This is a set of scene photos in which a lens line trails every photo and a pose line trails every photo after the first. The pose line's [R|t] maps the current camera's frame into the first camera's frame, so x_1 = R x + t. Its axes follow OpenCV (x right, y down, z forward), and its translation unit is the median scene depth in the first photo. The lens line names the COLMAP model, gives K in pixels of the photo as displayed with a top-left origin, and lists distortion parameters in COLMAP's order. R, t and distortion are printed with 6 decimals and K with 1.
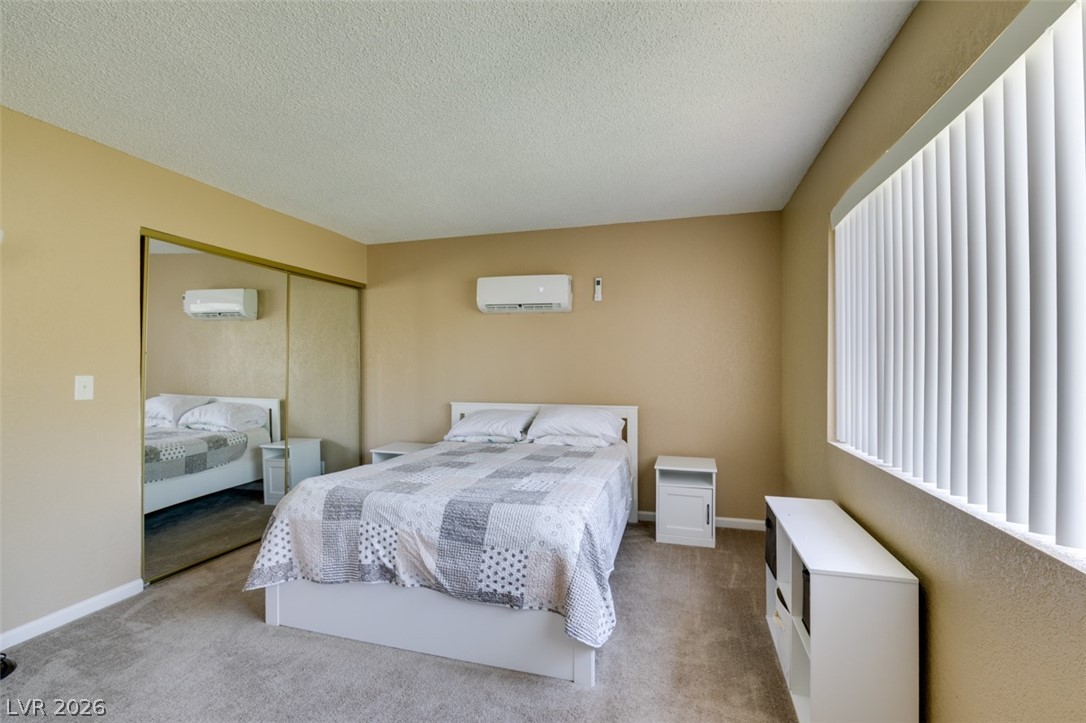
lens RADIAL K [[485.6, 0, 547.2], [0, 485.6, 368.1], [0, 0, 1]] dist [-0.000237, -0.001879]
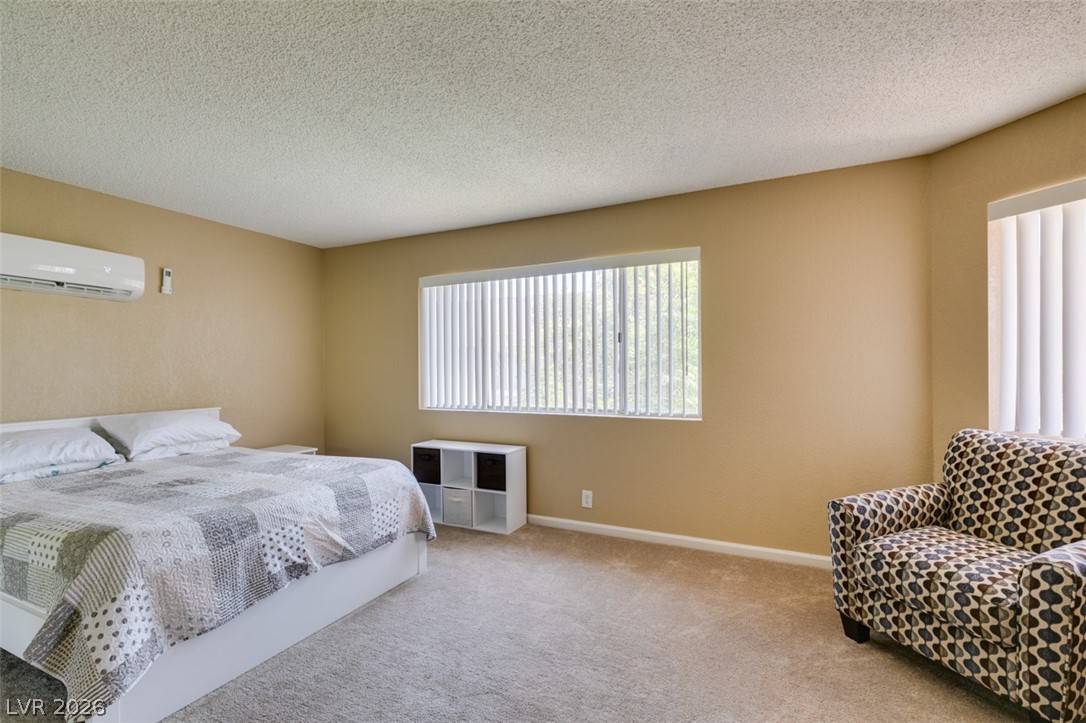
lens RADIAL K [[485.6, 0, 540.0], [0, 485.6, 363.5], [0, 0, 1]] dist [-0.000237, -0.001879]
pose [[0.183493, -0.000362, 0.983021, -1.223655], [0.011870, 0.999928, -0.001847, -0.000406], [-0.982949, 0.012008, 0.183484, 0.308679]]
